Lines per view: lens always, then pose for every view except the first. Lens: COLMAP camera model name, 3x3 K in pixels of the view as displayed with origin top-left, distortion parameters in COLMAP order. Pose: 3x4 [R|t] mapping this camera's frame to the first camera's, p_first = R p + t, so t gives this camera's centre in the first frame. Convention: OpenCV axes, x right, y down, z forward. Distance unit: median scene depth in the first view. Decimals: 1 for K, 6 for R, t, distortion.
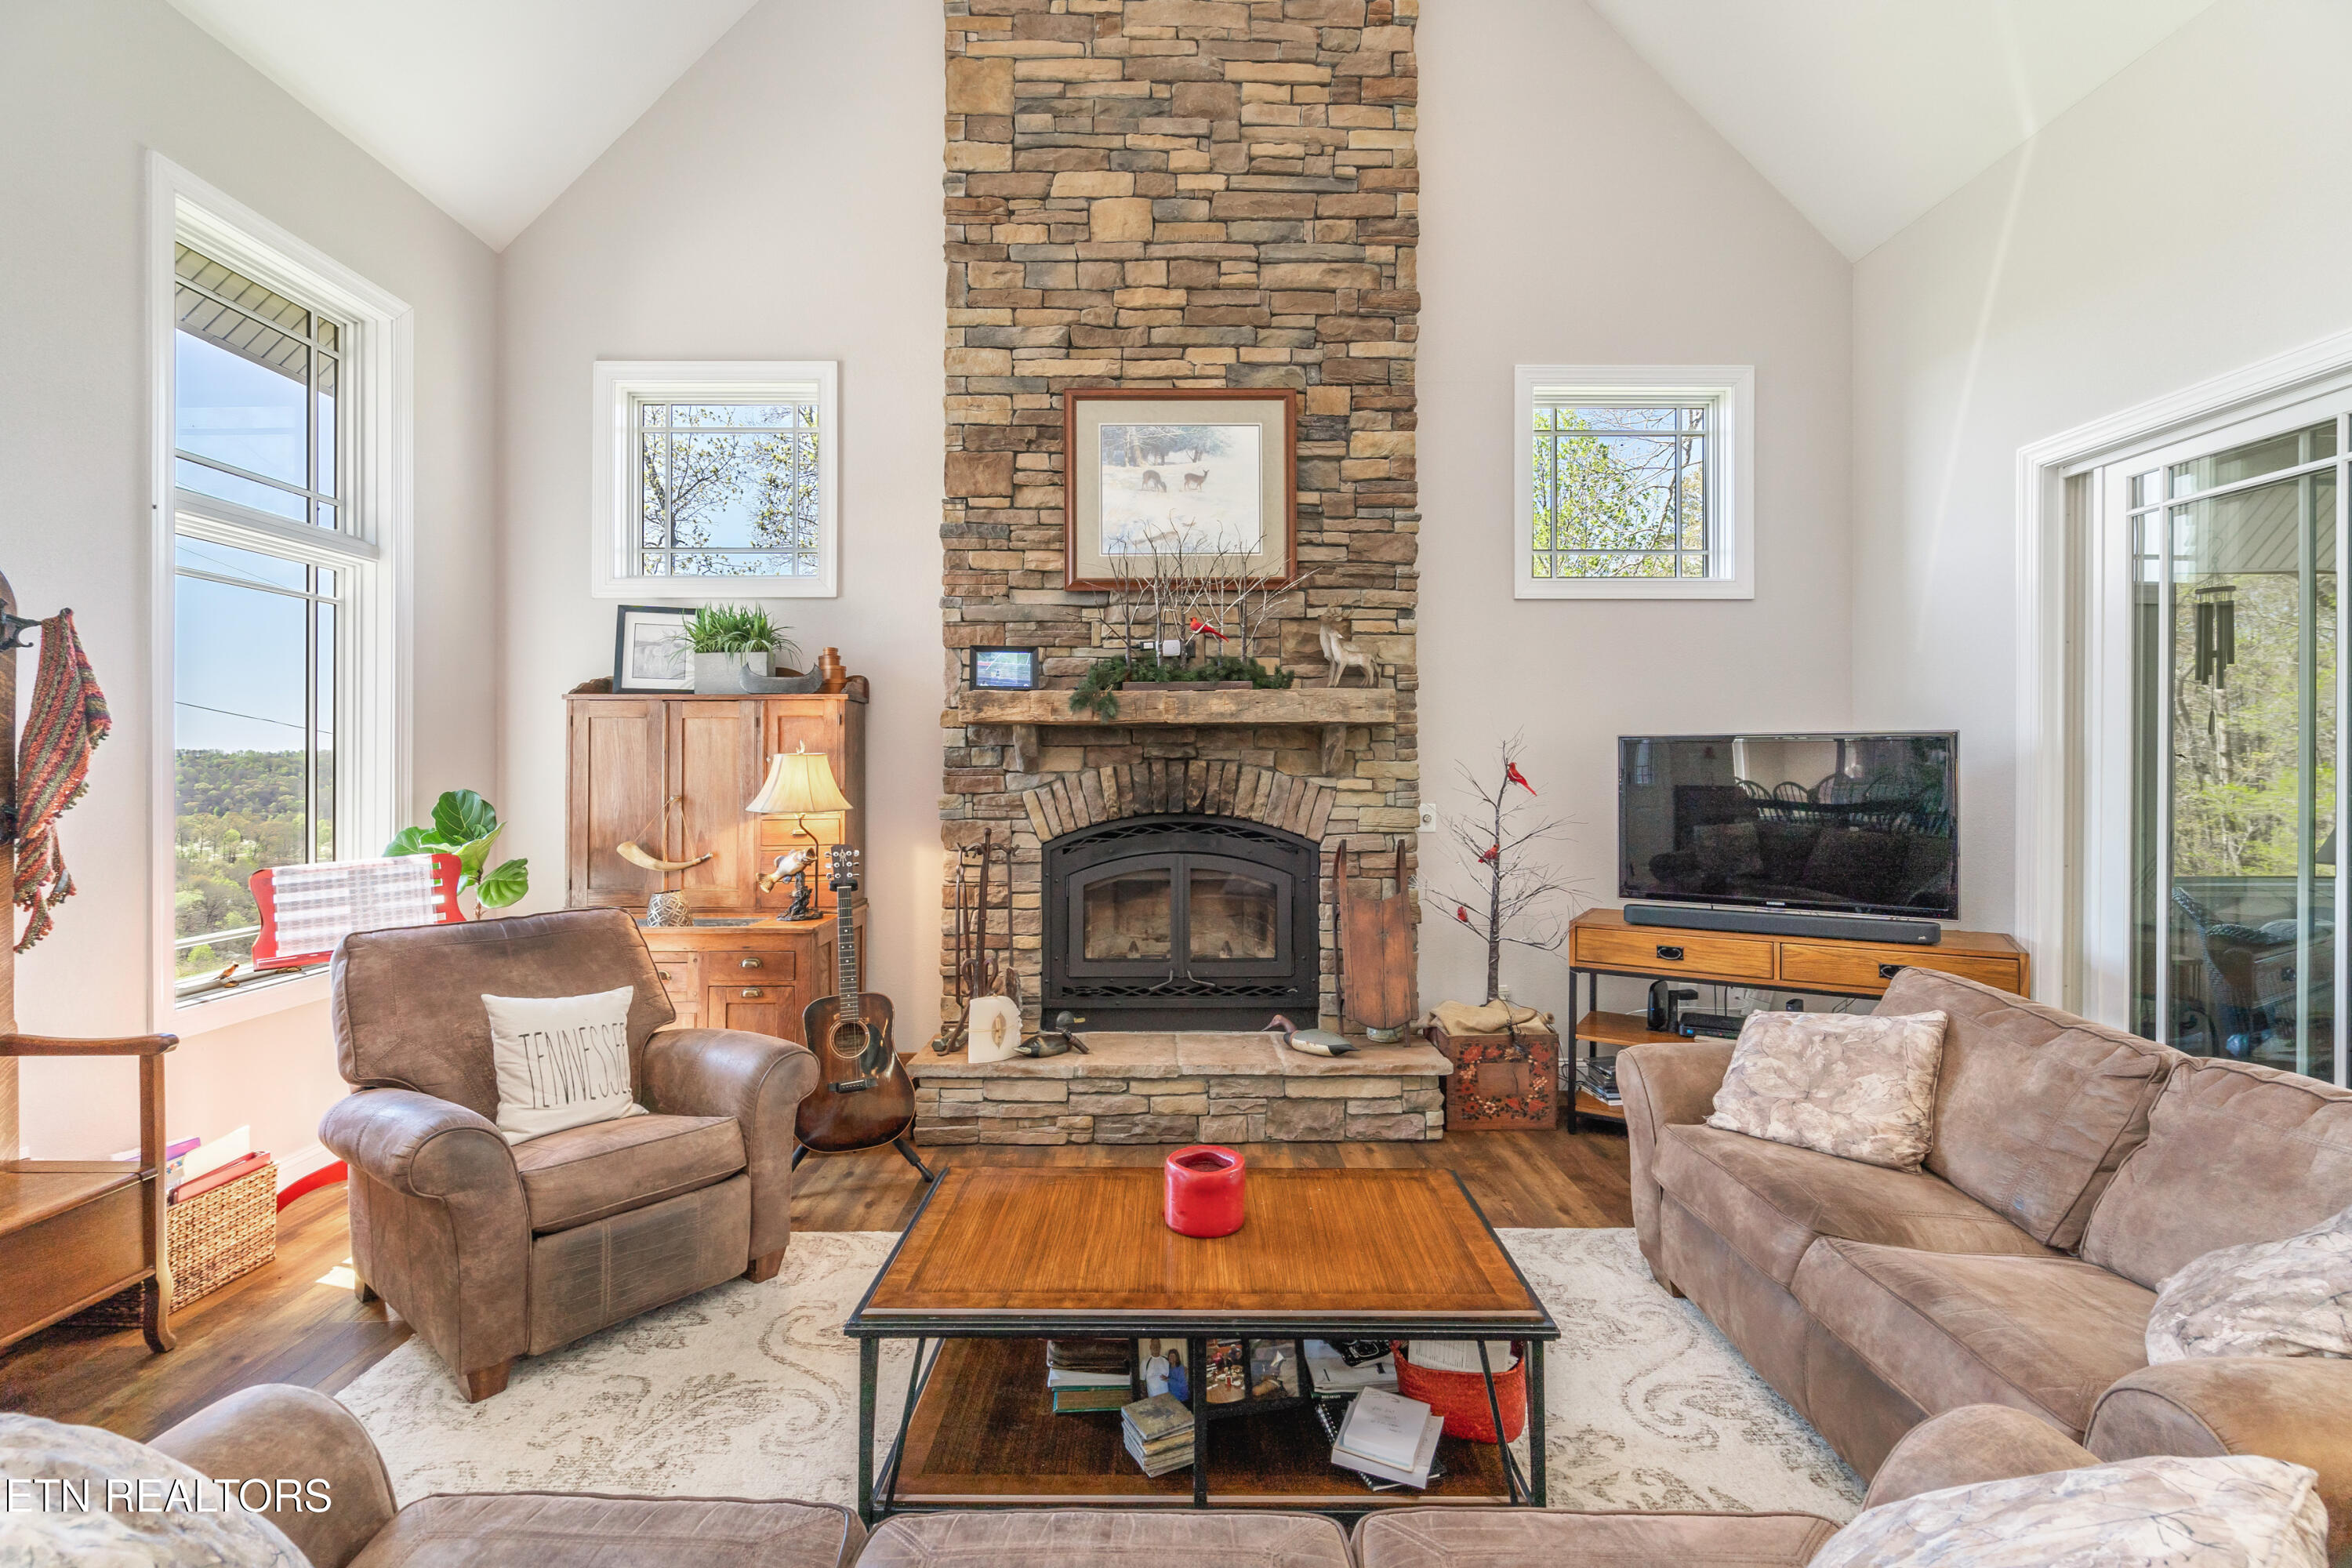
lens RADIAL K [[1076.8, 0, 1162.4], [0, 1076.8, 768.8], [0, 0, 1]] dist [-0.001000, 0.002771]
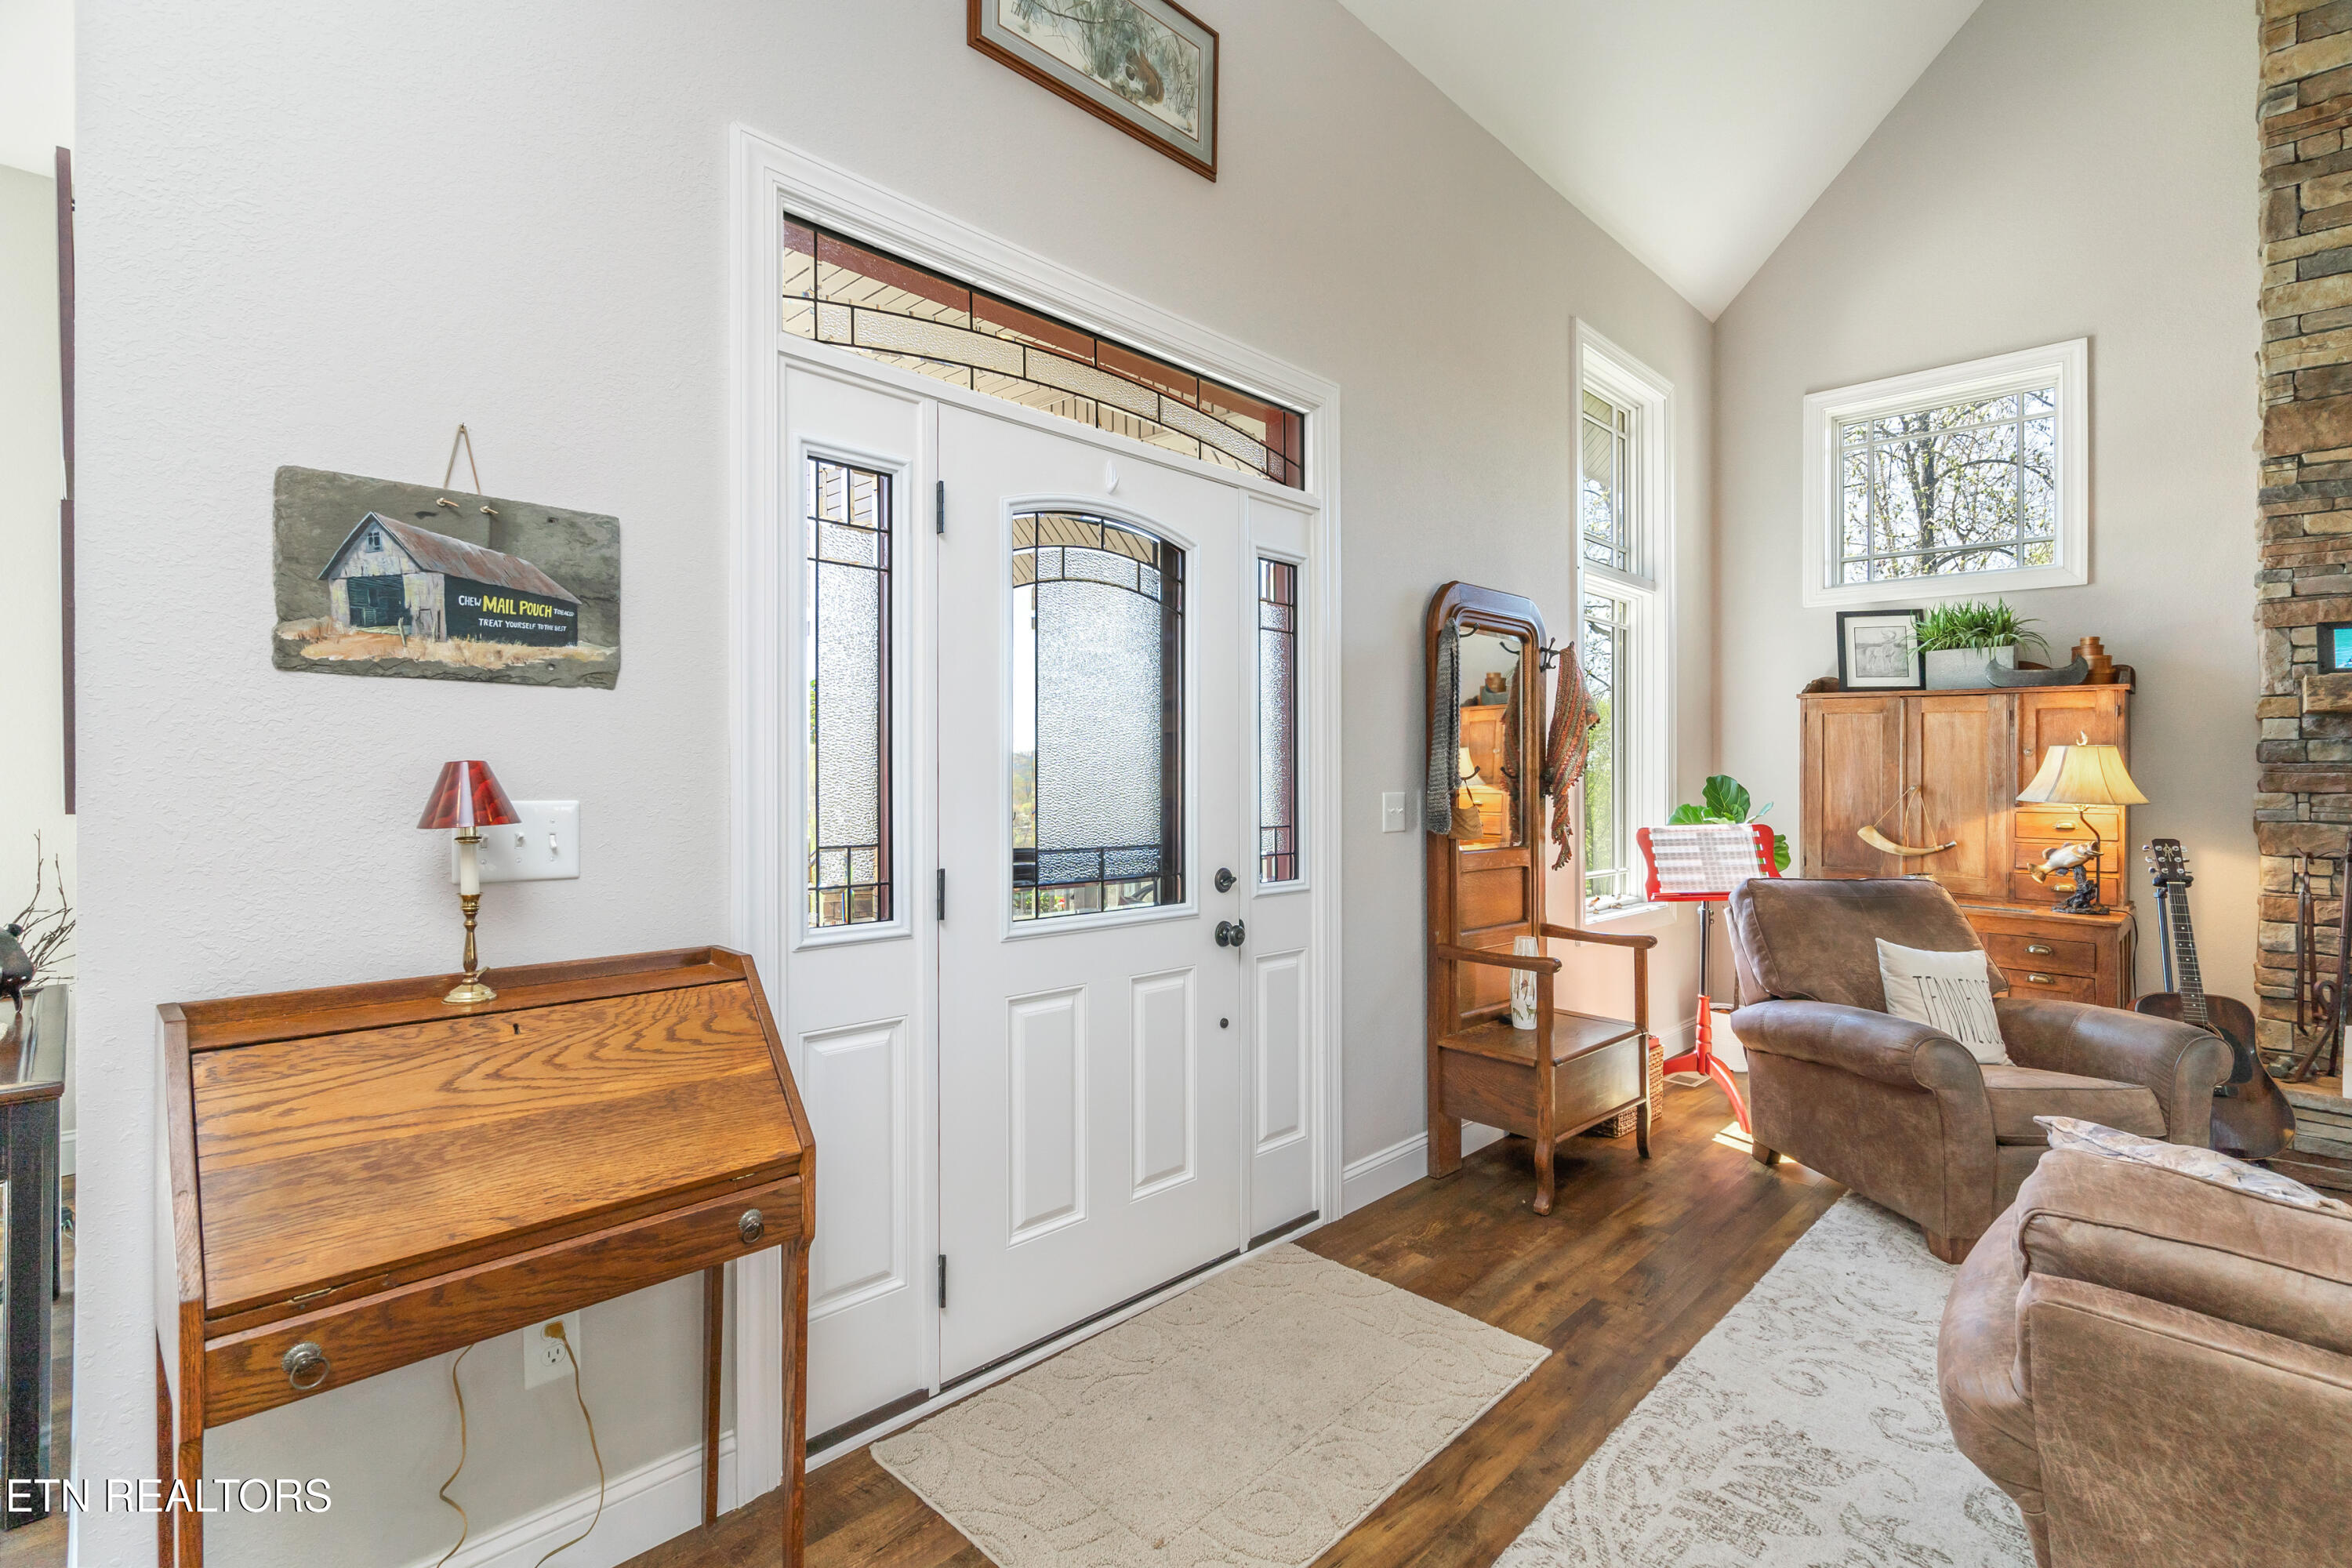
lens RADIAL K [[1076.8, 0, 1177.2], [0, 1076.8, 769.8], [0, 0, 1]] dist [-0.001000, 0.002771]
pose [[0.716959, 0.016044, -0.696931, -0.231389], [-0.021186, 0.999775, 0.001222, 0.023393], [0.696793, 0.013889, 0.717137, -0.273695]]
